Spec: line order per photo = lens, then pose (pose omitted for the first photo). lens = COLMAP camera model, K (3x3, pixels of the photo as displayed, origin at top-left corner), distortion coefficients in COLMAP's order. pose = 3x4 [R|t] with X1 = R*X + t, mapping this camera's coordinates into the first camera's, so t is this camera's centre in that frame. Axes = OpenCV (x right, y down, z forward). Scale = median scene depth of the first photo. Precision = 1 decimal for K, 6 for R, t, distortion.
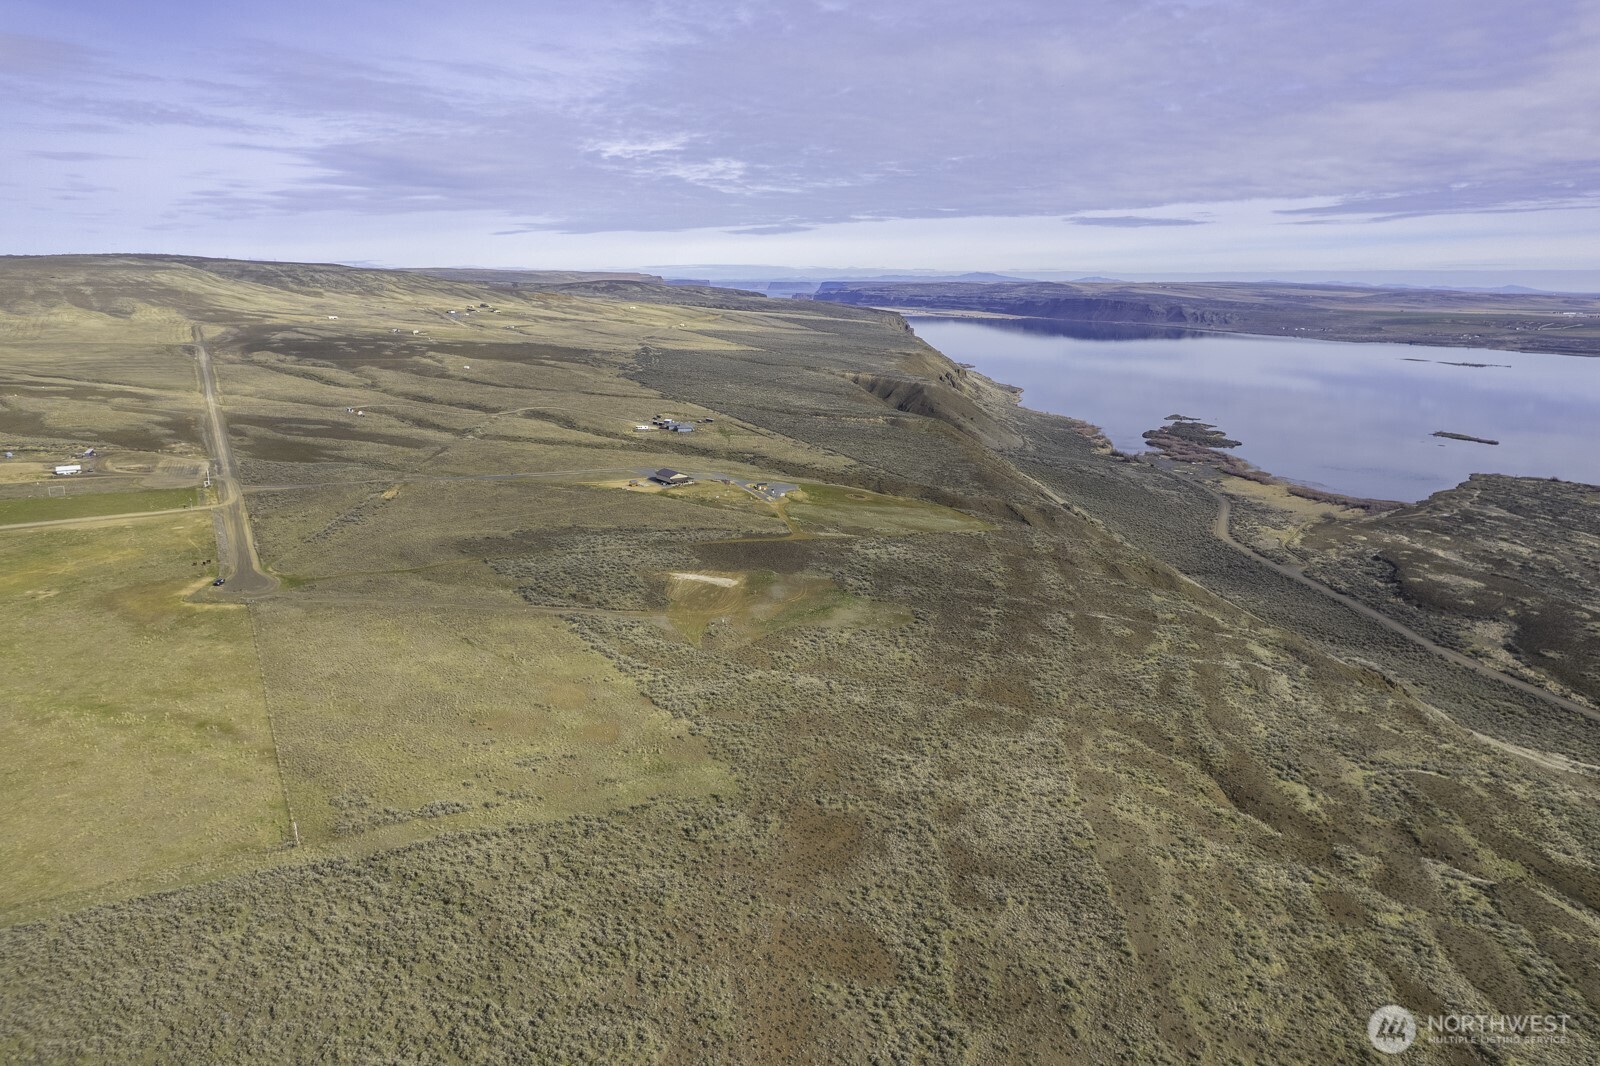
lens RADIAL K [[1072.5, 0, 792.5], [0, 1072.5, 520.2], [0, 0, 1]] dist [-0.089855, 0.084957]
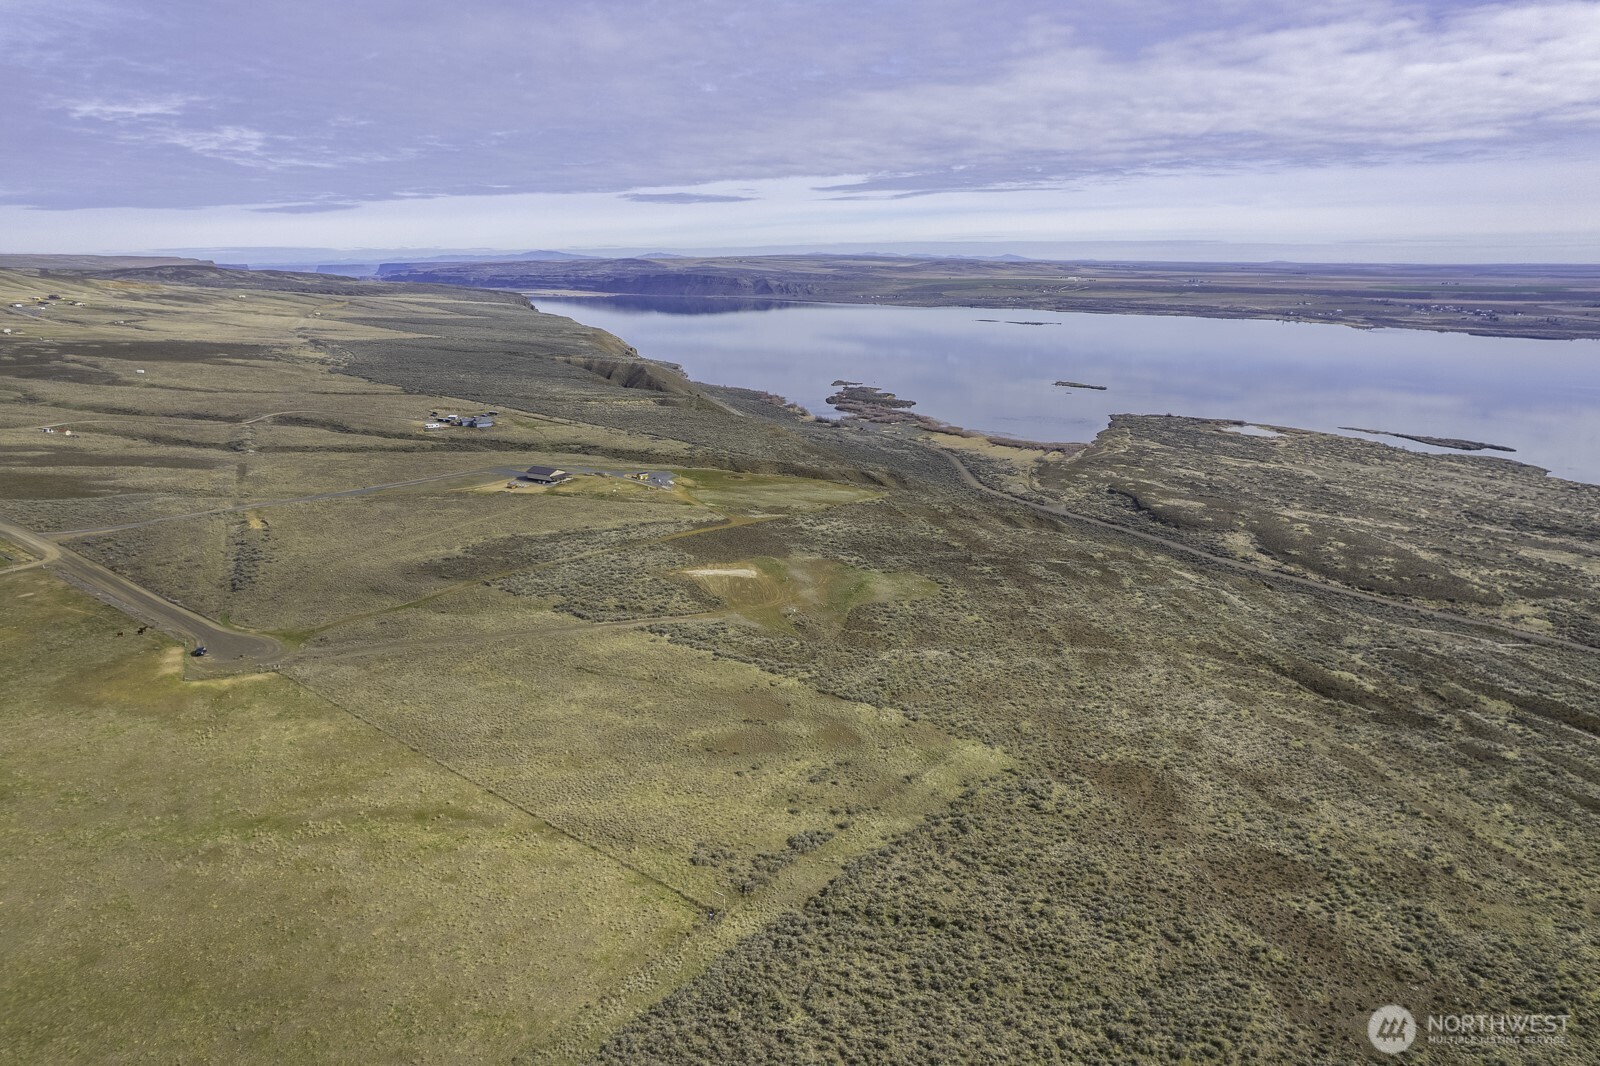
lens RADIAL K [[1066.6, 0, 806.7], [0, 1066.6, 534.5], [0, 0, 1]] dist [-0.093382, 0.090712]
pose [[0.914325, -0.111033, 0.389462, -0.216298], [0.097515, 0.993747, 0.054379, -0.013362], [-0.393065, -0.011742, 0.919436, 0.052433]]
